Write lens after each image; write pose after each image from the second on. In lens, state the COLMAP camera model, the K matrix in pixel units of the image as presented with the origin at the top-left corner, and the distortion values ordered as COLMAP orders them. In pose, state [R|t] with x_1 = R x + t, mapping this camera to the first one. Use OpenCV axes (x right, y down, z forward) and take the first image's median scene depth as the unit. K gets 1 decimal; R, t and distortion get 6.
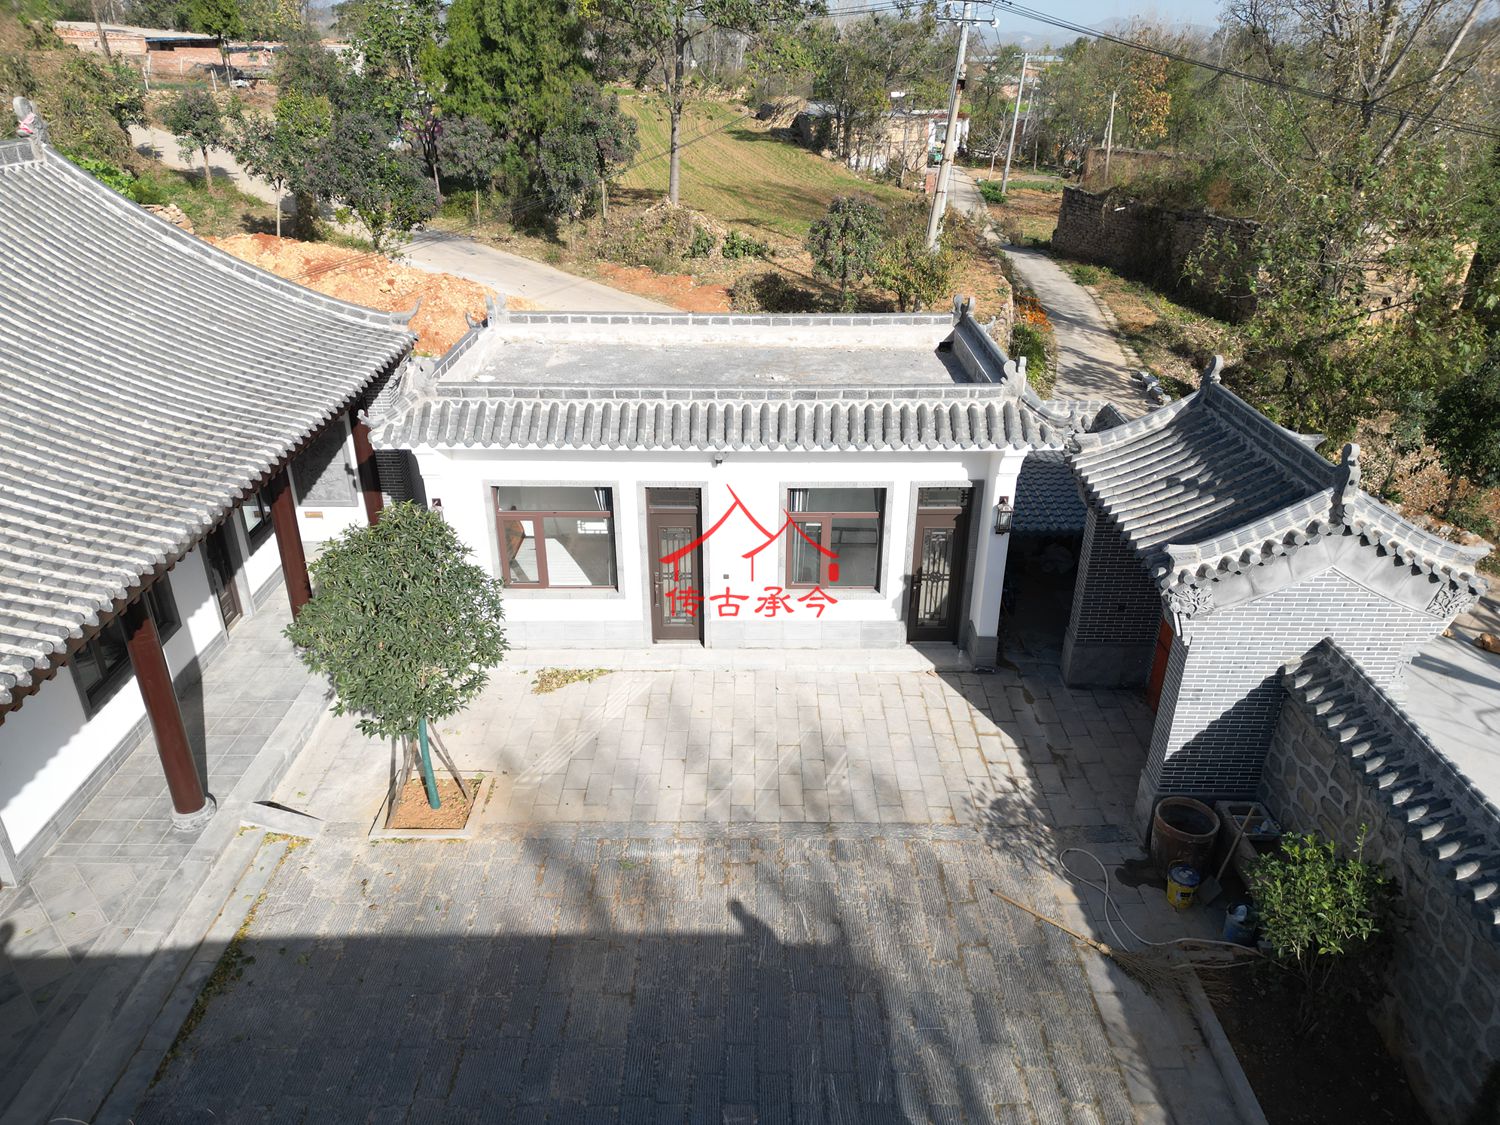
lens RADIAL K [[1049.2, 0, 755.3], [0, 1049.2, 553.0], [0, 0, 1]] dist [0.088789, -0.079342]
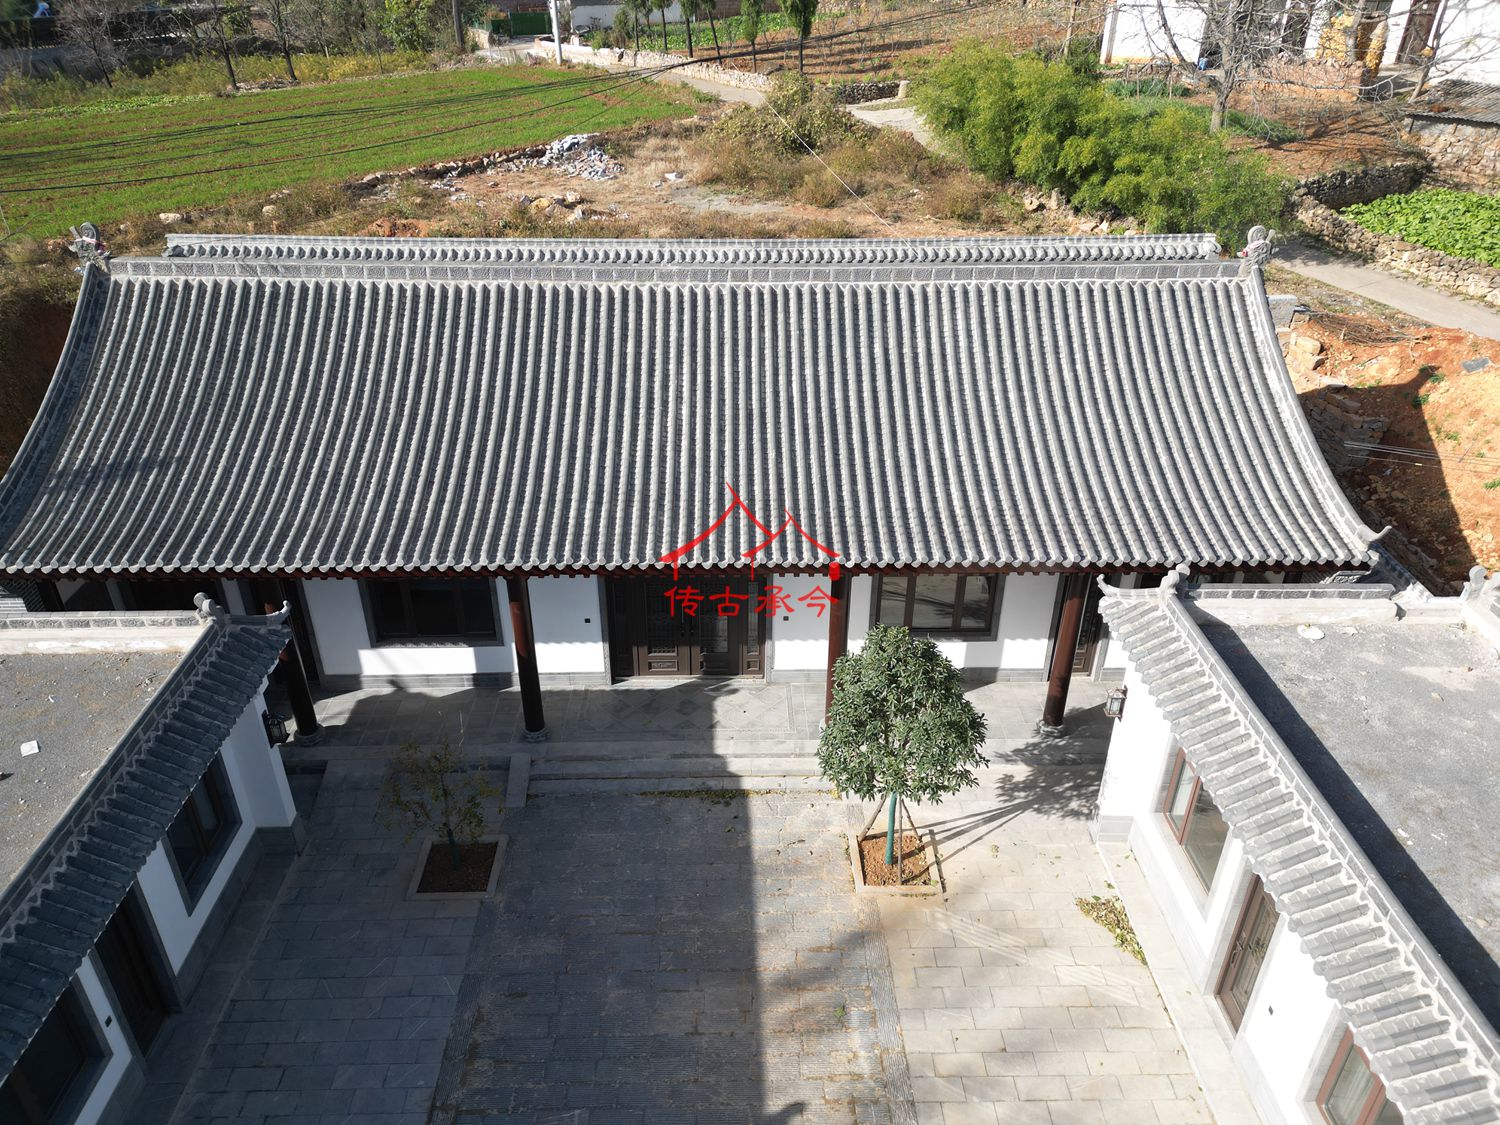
lens RADIAL K [[1049.2, 0, 755.3], [0, 1049.2, 553.0], [0, 0, 1]] dist [0.088789, -0.079342]
pose [[0.021474, 0.486460, -0.873439, 0.548881], [-0.442156, 0.788179, 0.428104, -0.462253], [0.896681, 0.377003, 0.232016, 0.444025]]
